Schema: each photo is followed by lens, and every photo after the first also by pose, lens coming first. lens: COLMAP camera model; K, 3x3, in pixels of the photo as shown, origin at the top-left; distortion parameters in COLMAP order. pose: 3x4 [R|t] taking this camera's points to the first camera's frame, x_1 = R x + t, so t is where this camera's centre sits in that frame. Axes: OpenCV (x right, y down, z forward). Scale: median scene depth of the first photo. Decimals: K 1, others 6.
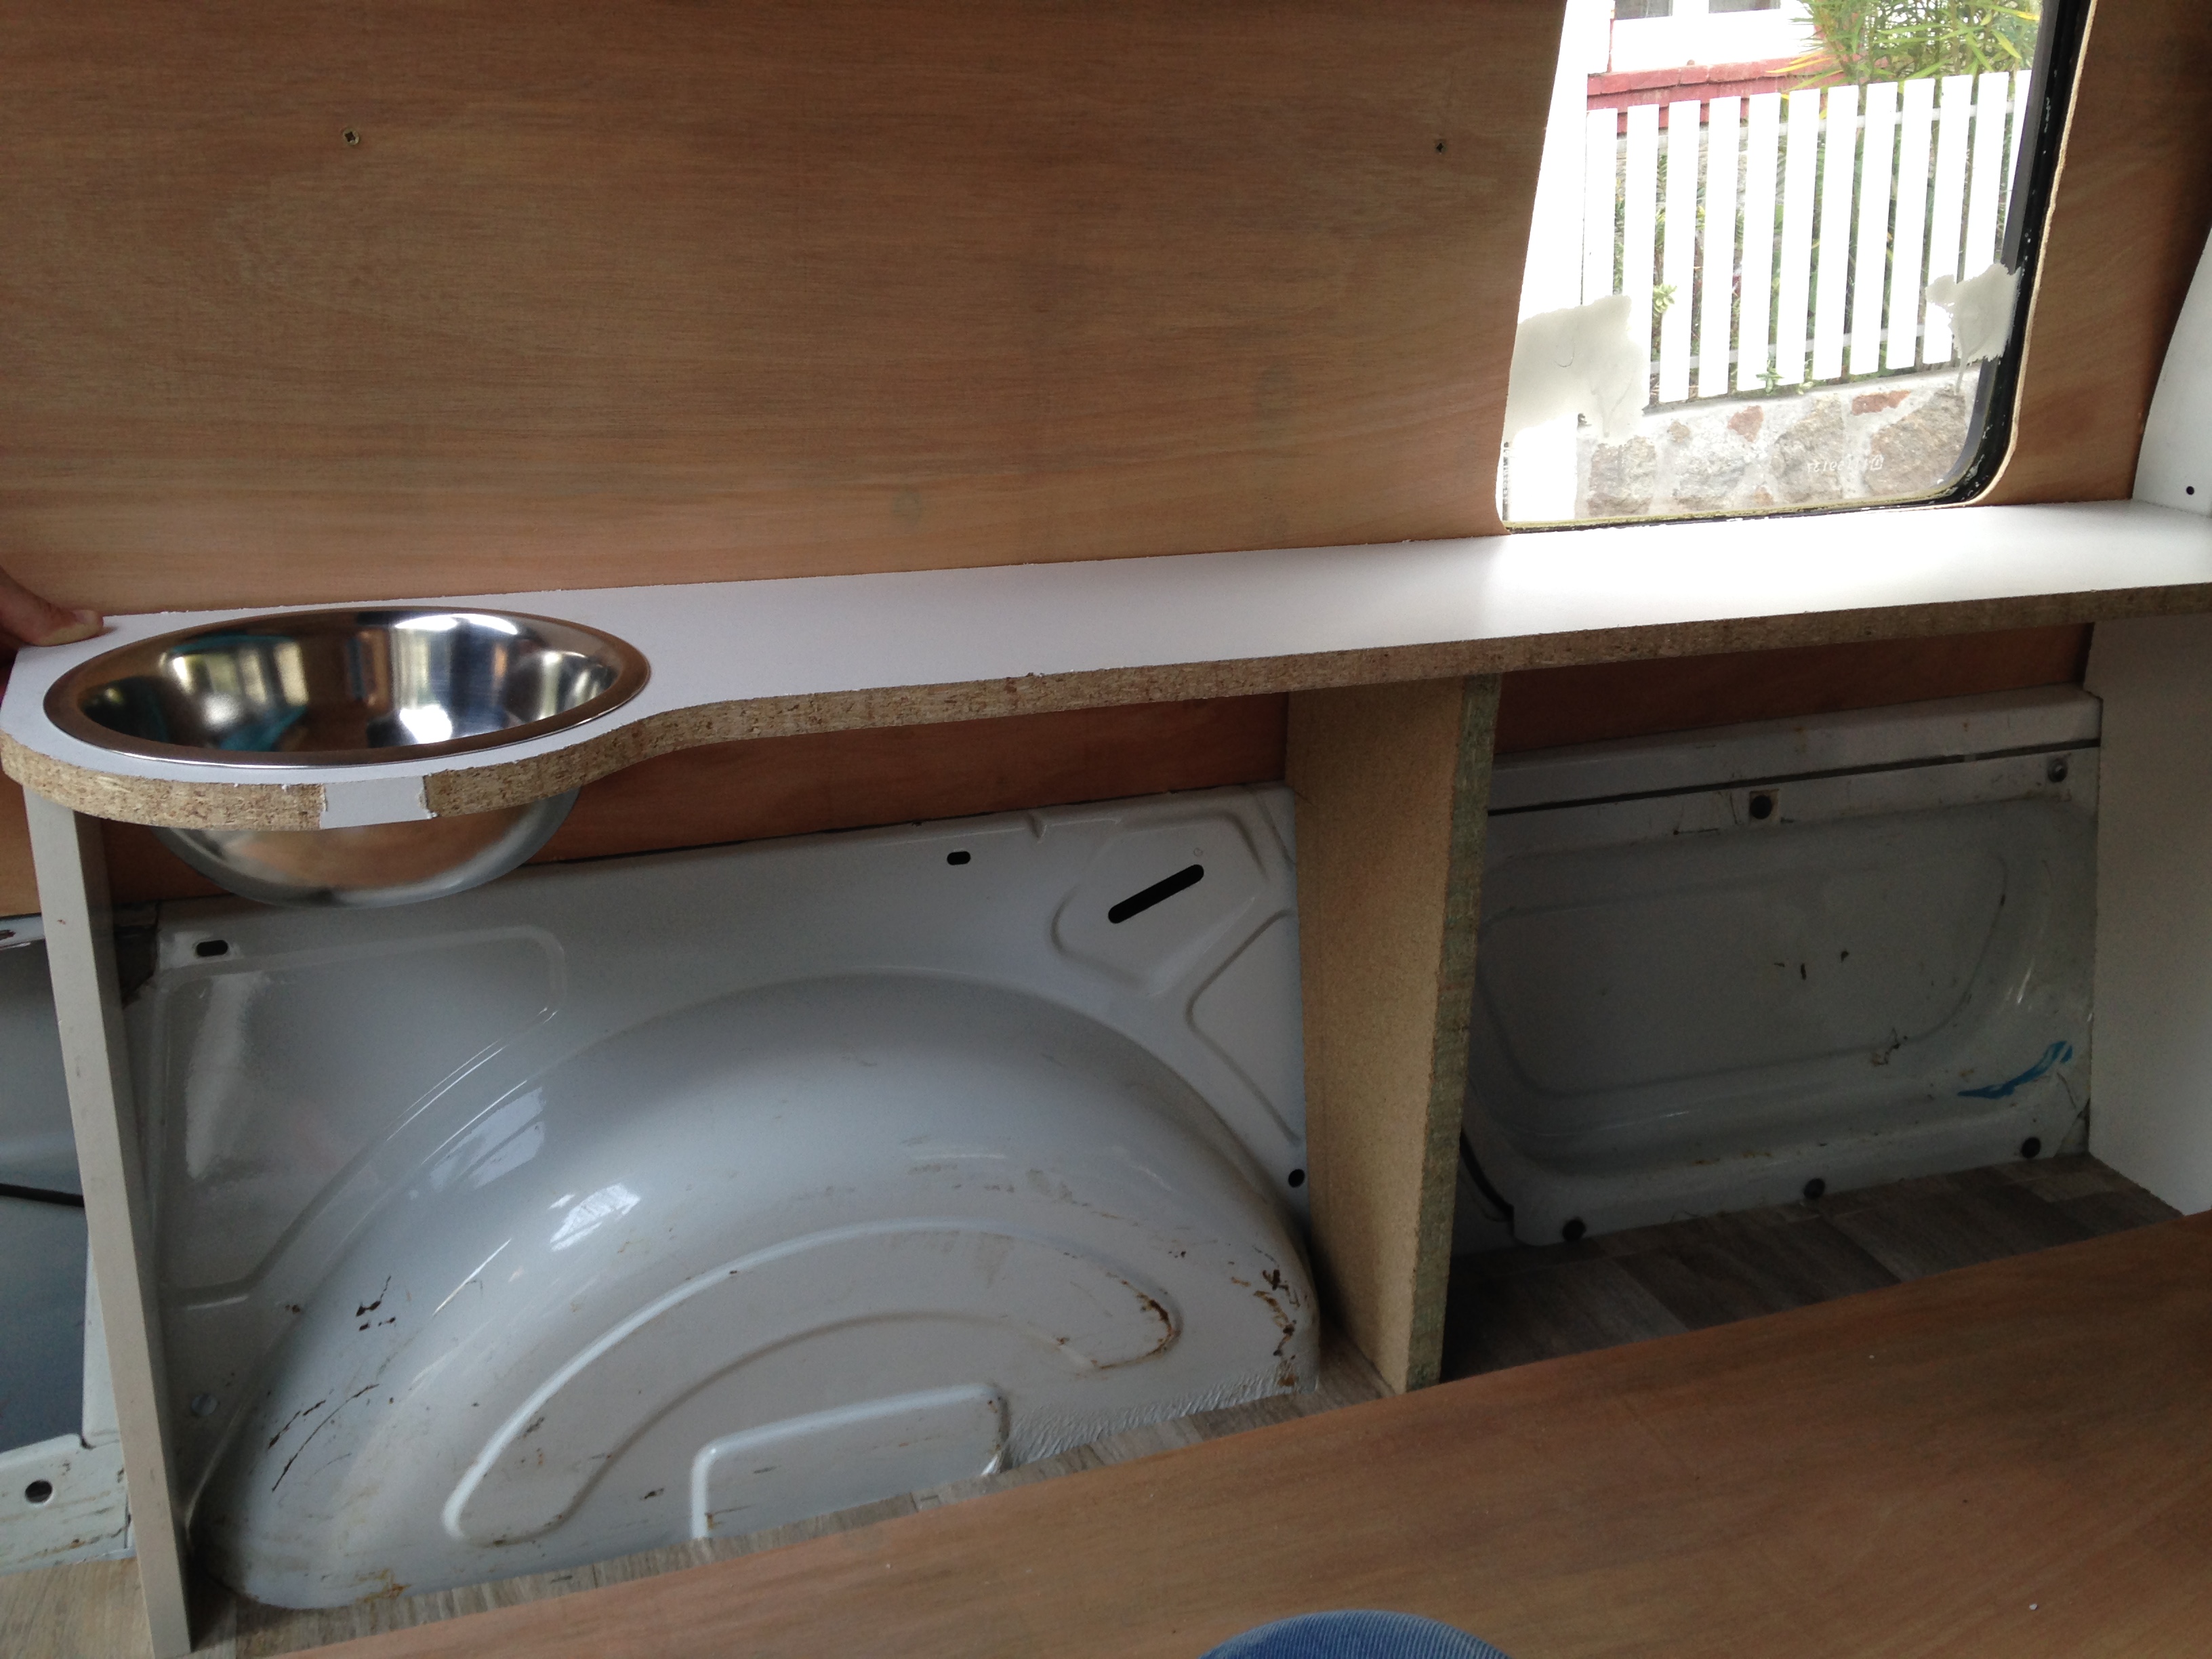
lens RADIAL K [[2007.7, 0, 1106.0], [0, 2007.7, 829.5], [0, 0, 1]] dist [0.187088, -0.292472]
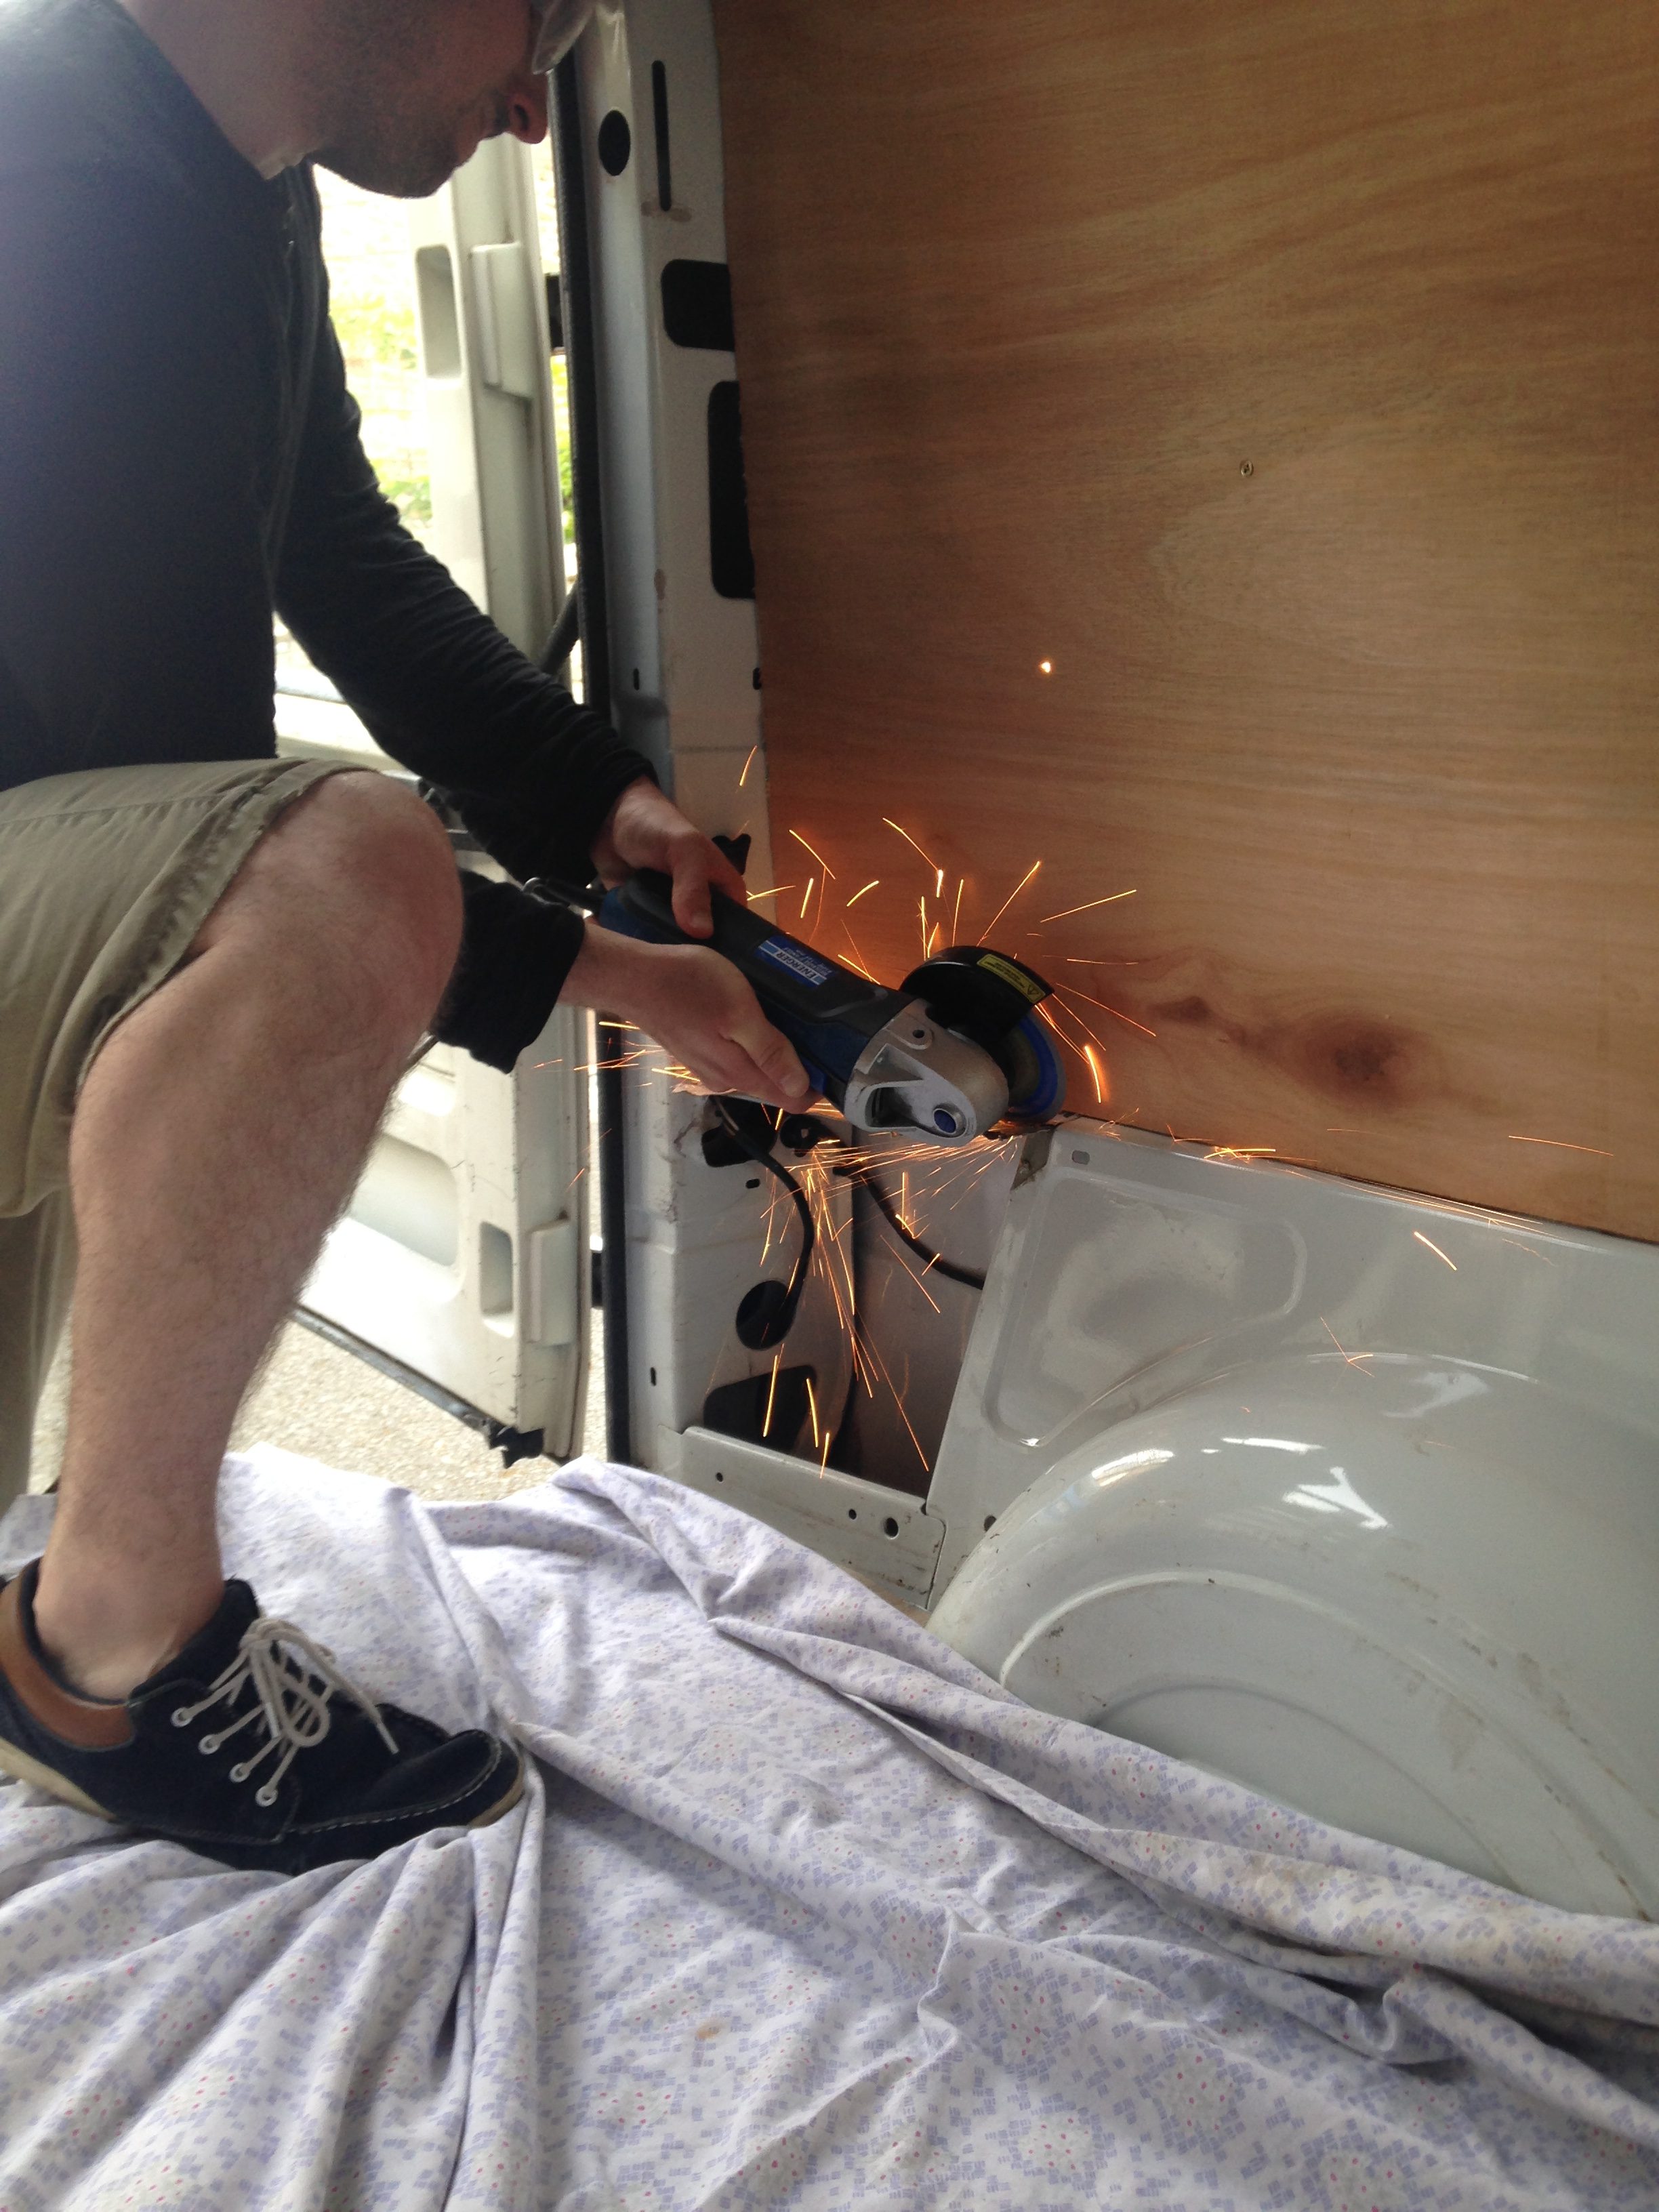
lens RADIAL K [[2007.7, 0, 828.1], [0, 2007.7, 1120.3], [0, 0, 1]] dist [0.187088, -0.292472]
pose [[0.347317, 0.186249, -0.919066, 0.627673], [-0.330879, 0.941381, 0.065731, 0.008764], [0.877434, 0.281270, 0.388583, 0.421351]]
